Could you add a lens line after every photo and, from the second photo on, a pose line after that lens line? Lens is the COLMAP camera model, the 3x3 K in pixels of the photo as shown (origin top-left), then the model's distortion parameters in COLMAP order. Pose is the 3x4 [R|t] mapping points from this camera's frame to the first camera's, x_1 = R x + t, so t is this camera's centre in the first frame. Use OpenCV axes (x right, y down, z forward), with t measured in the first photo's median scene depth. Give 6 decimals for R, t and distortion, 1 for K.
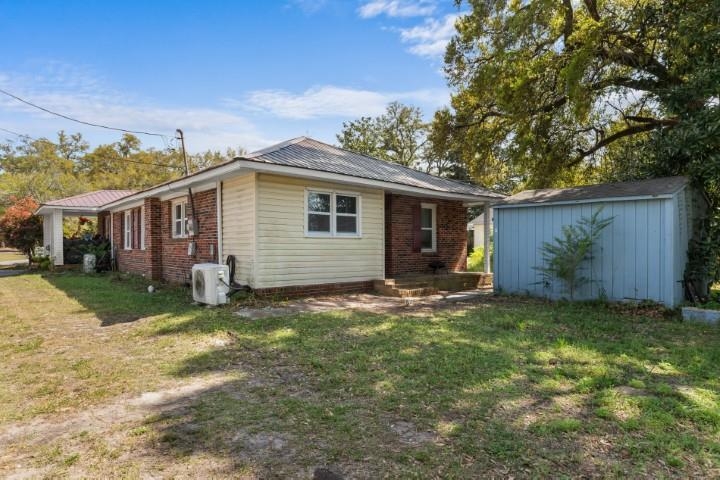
lens RADIAL K [[428.8, 0, 360.7], [0, 428.8, 242.7], [0, 0, 1]] dist [0.004088, 0.000072]
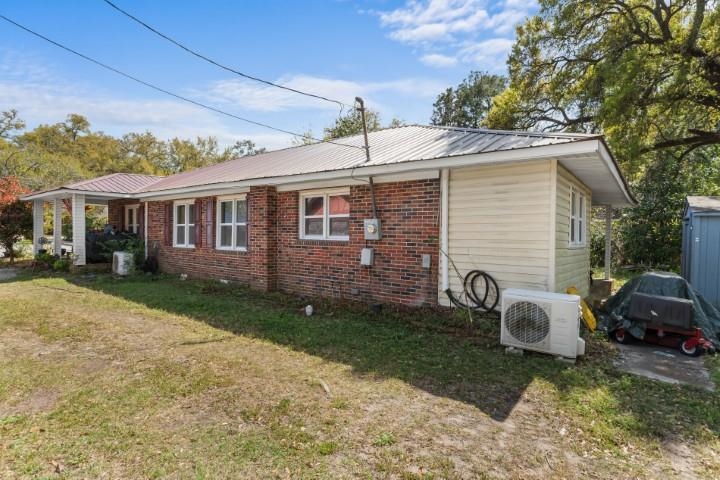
lens RADIAL K [[383.0, 0, 359.0], [0, 383.0, 240.7], [0, 0, 1]] dist [0.002981, 0.000718]
pose [[0.981425, 0.018262, 0.190975, -0.269368], [-0.021290, 0.999678, 0.013816, -0.011366], [-0.190661, -0.017625, 0.981498, 0.167265]]
